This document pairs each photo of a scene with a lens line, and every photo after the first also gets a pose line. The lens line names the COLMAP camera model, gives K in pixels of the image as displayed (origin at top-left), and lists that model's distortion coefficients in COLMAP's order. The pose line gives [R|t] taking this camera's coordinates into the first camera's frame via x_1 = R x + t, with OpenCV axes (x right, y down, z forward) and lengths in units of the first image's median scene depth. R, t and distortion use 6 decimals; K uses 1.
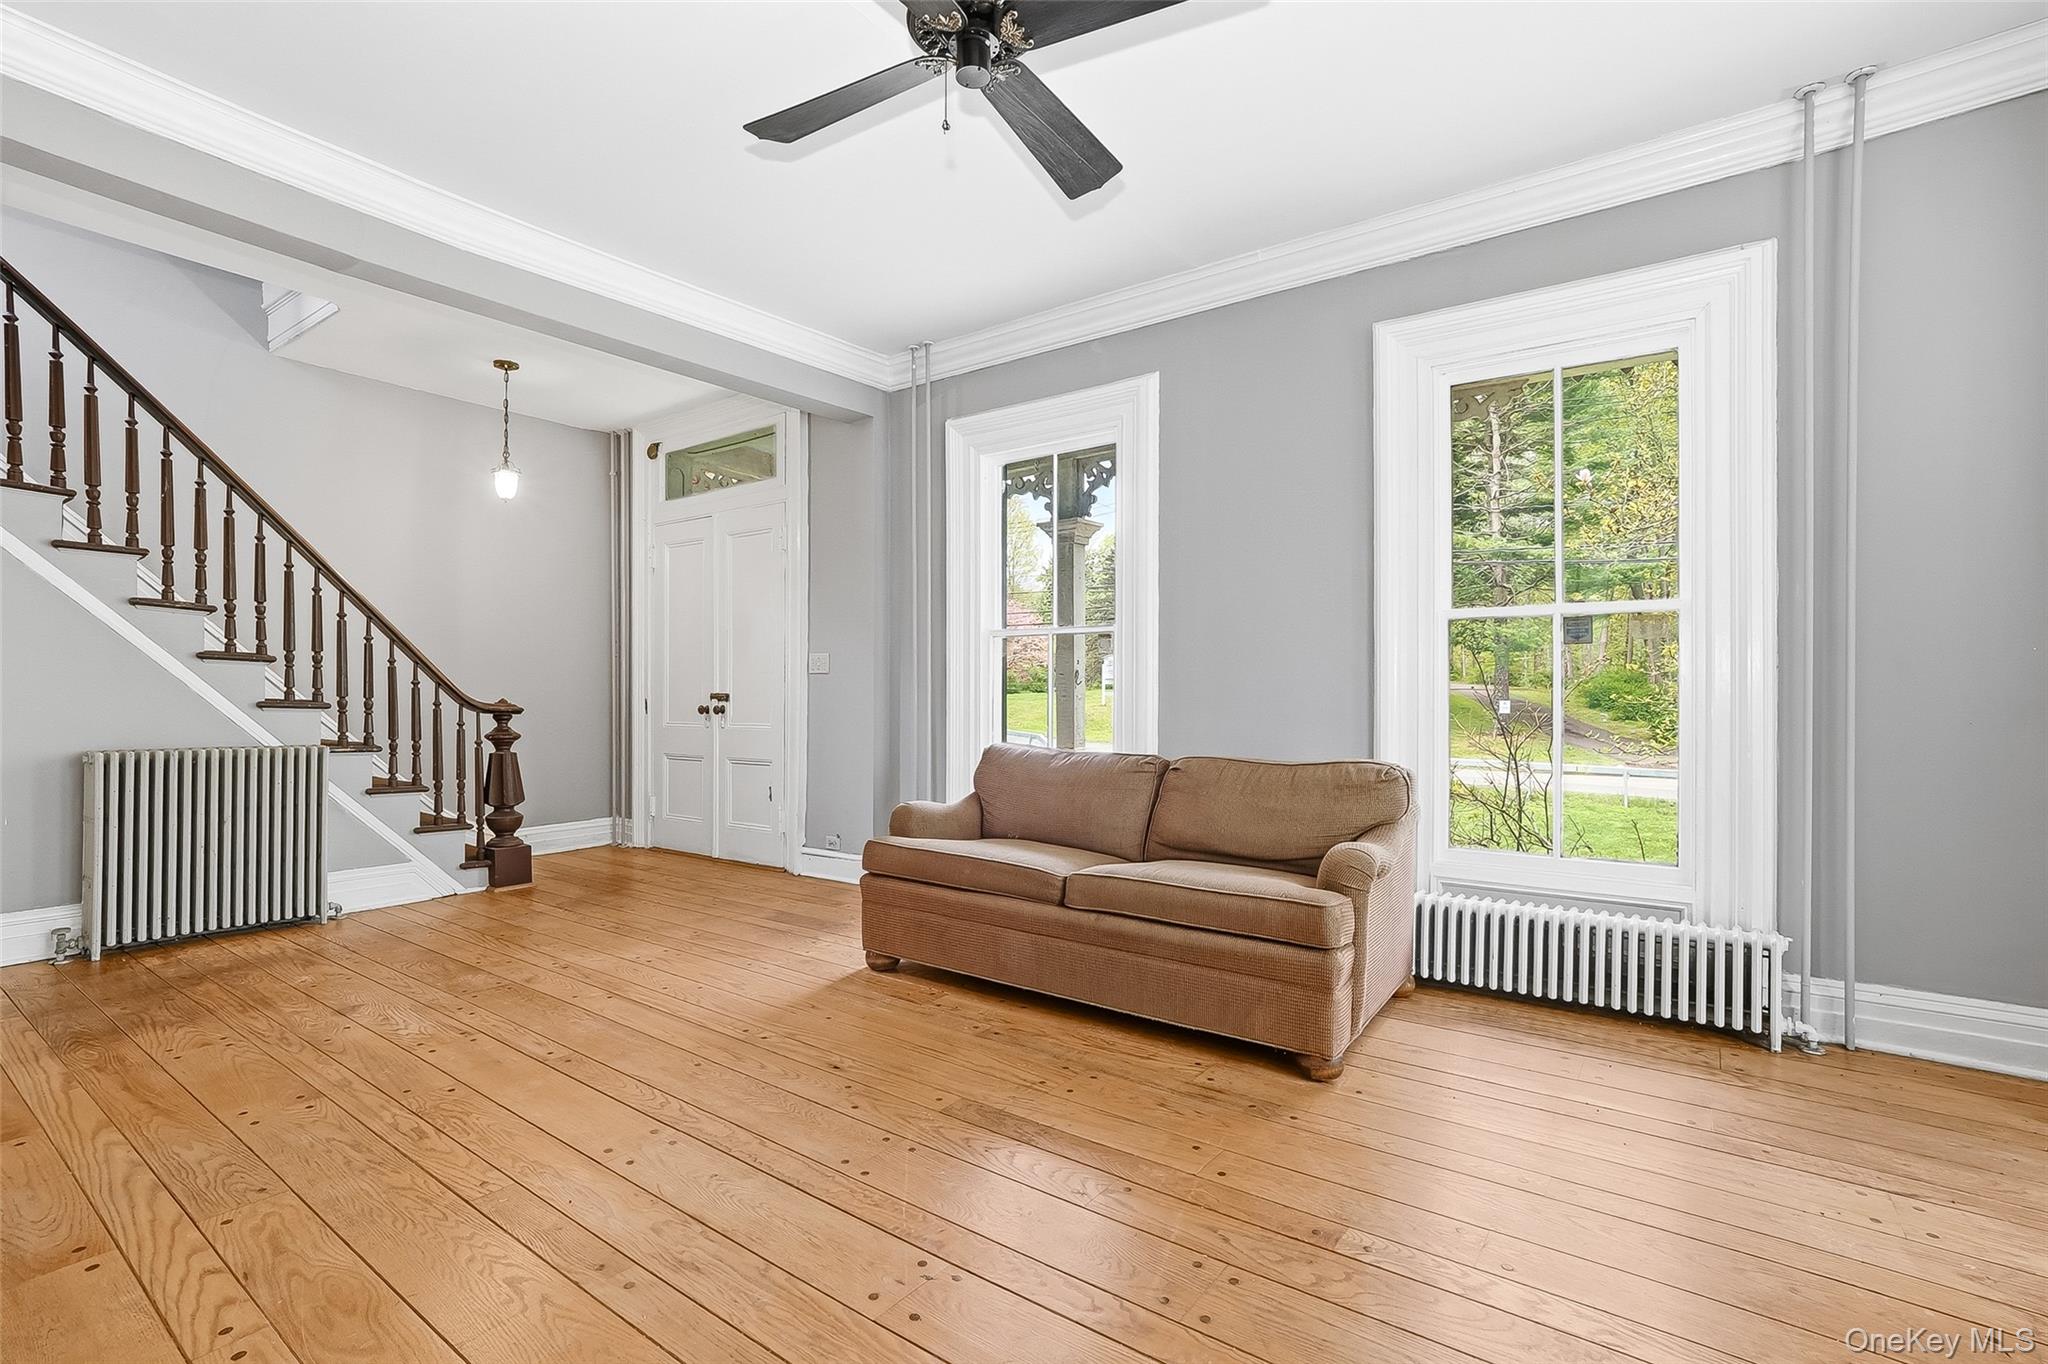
lens RADIAL K [[944.1, 0, 1024.0], [0, 944.1, 682.0], [0, 0, 1]] dist [-0.000859, 0.000003]
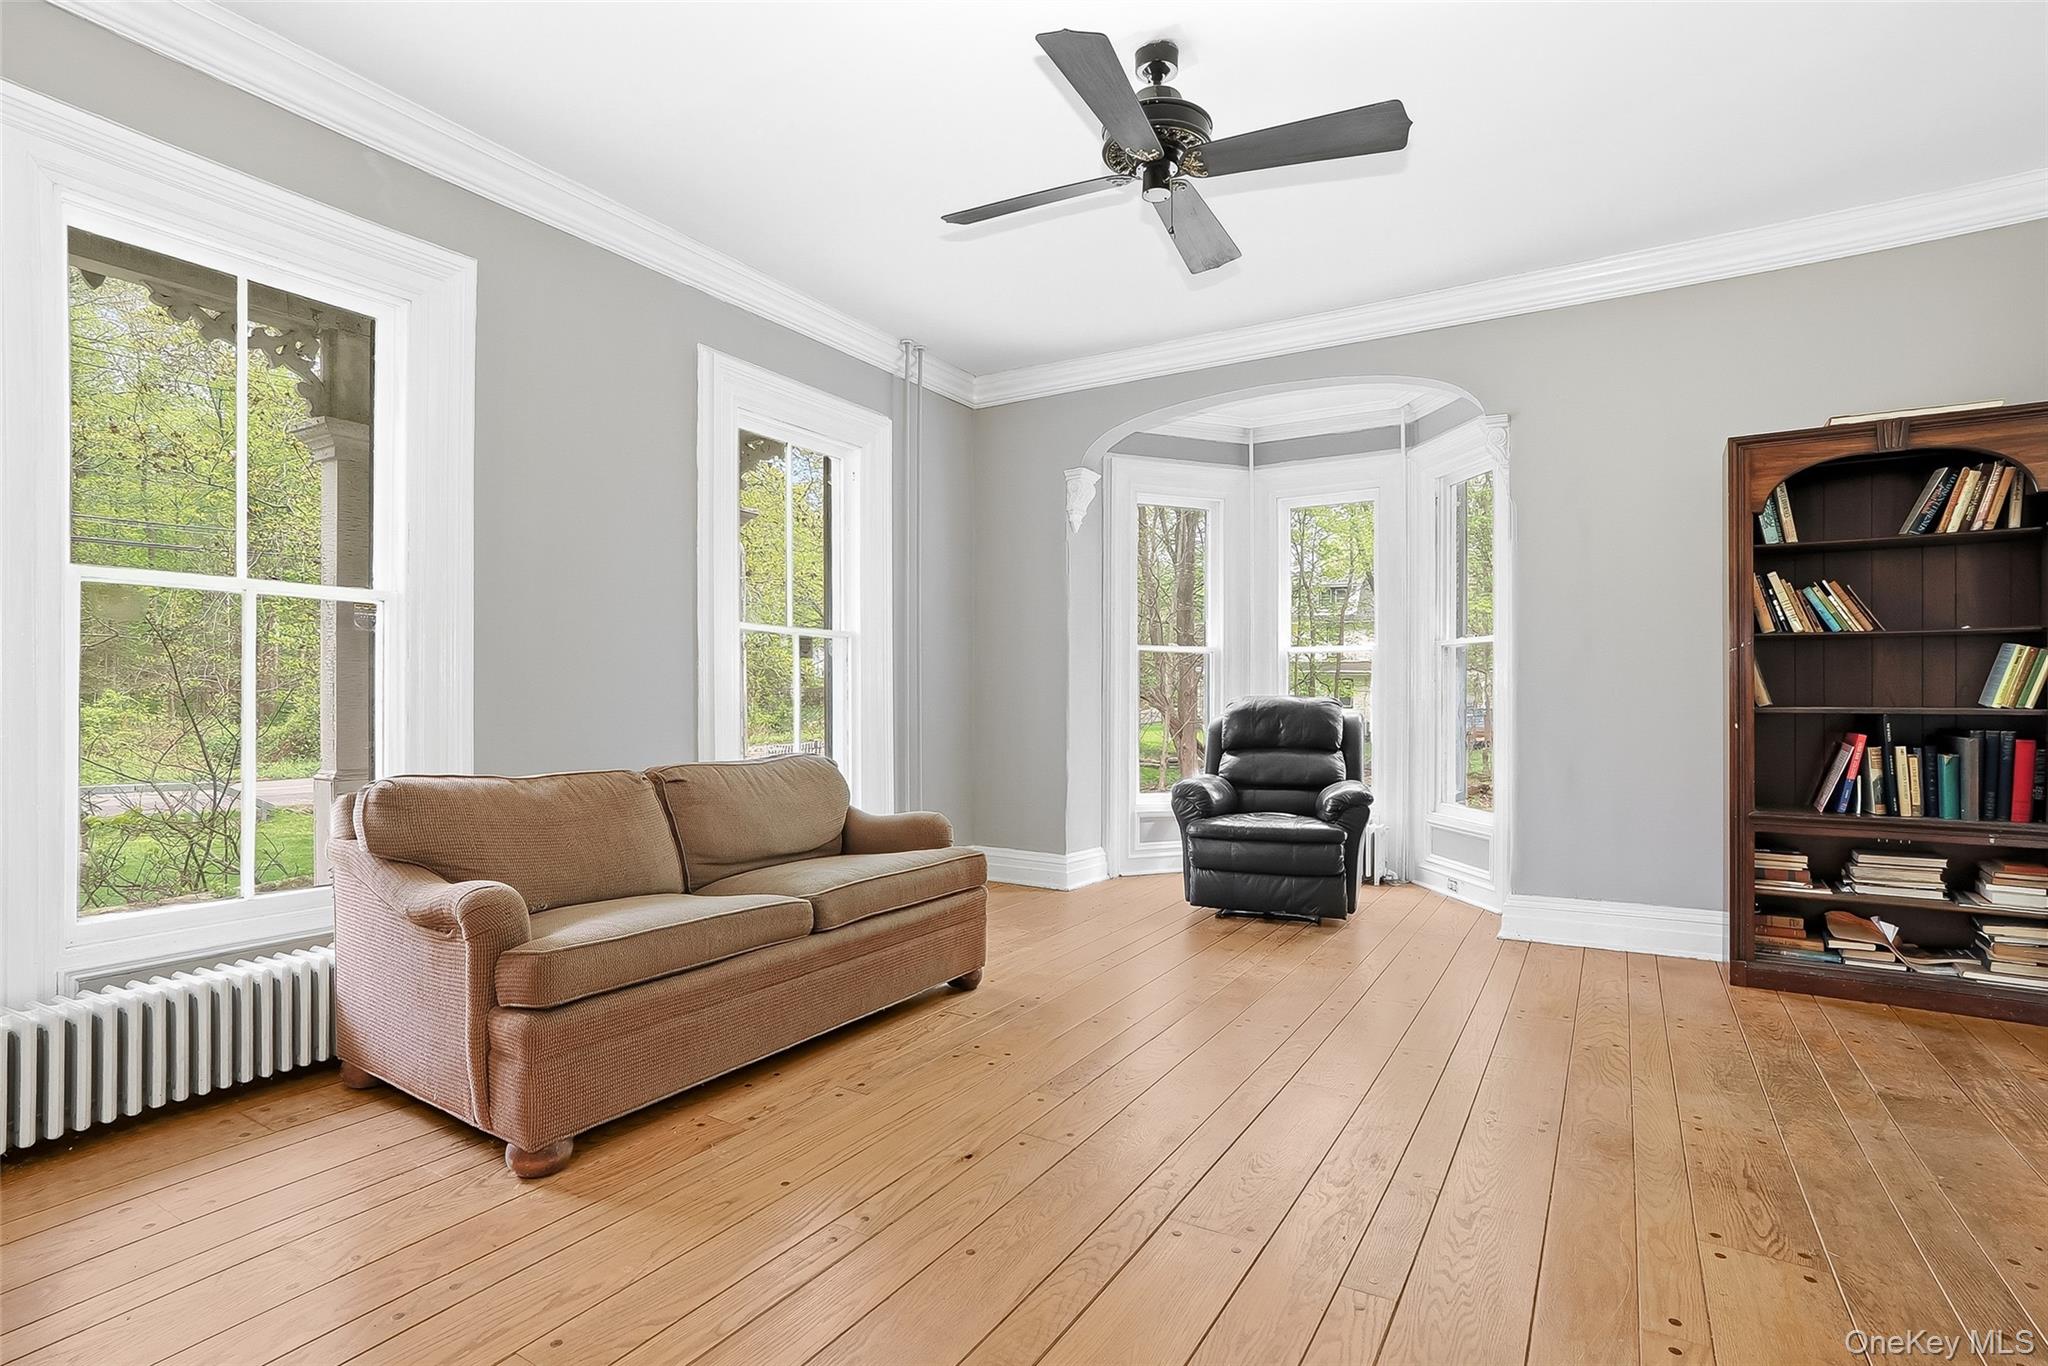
lens RADIAL K [[966.3, 0, 1024.0], [0, 966.3, 683.0], [0, 0, 1]] dist [-0.036330, 0.000201]
pose [[-0.080840, 0.011440, 0.996661, -0.728028], [-0.012414, 0.999845, -0.012483, 0.008335], [-0.996650, -0.013382, -0.080685, 0.727404]]
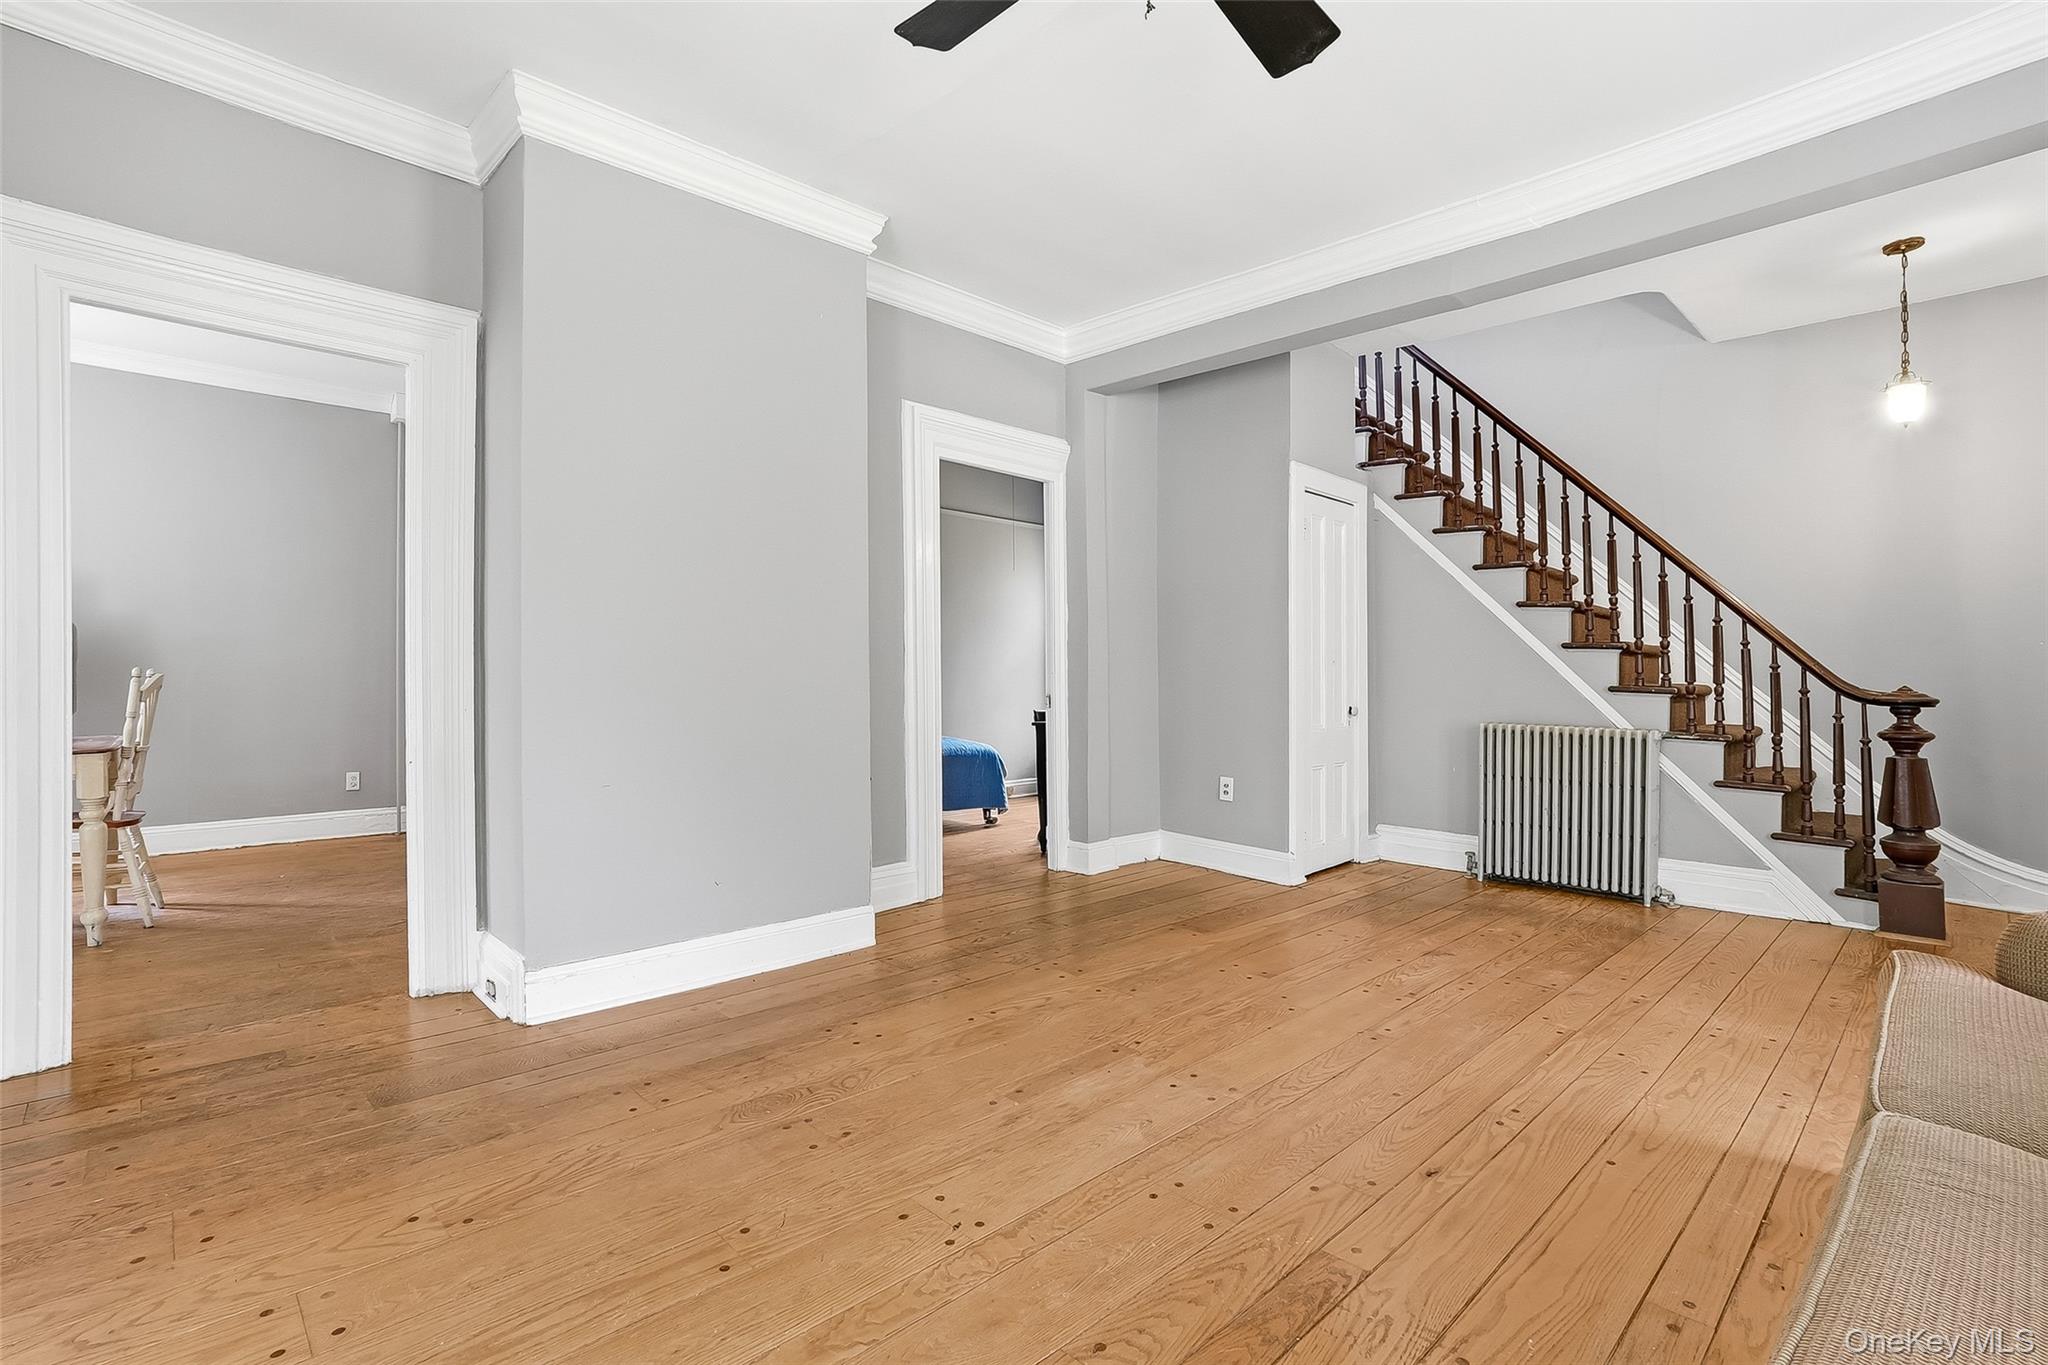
lens RADIAL K [[963.2, 0, 1024.0], [0, 963.2, 682.5], [0, 0, 1]] dist [-0.021462, 0.000037]
pose [[-0.167955, 0.000771, -0.985794, 0.422587], [0.007164, 0.999974, -0.000439, 0.013205], [0.985769, -0.007136, -0.167956, 0.577047]]
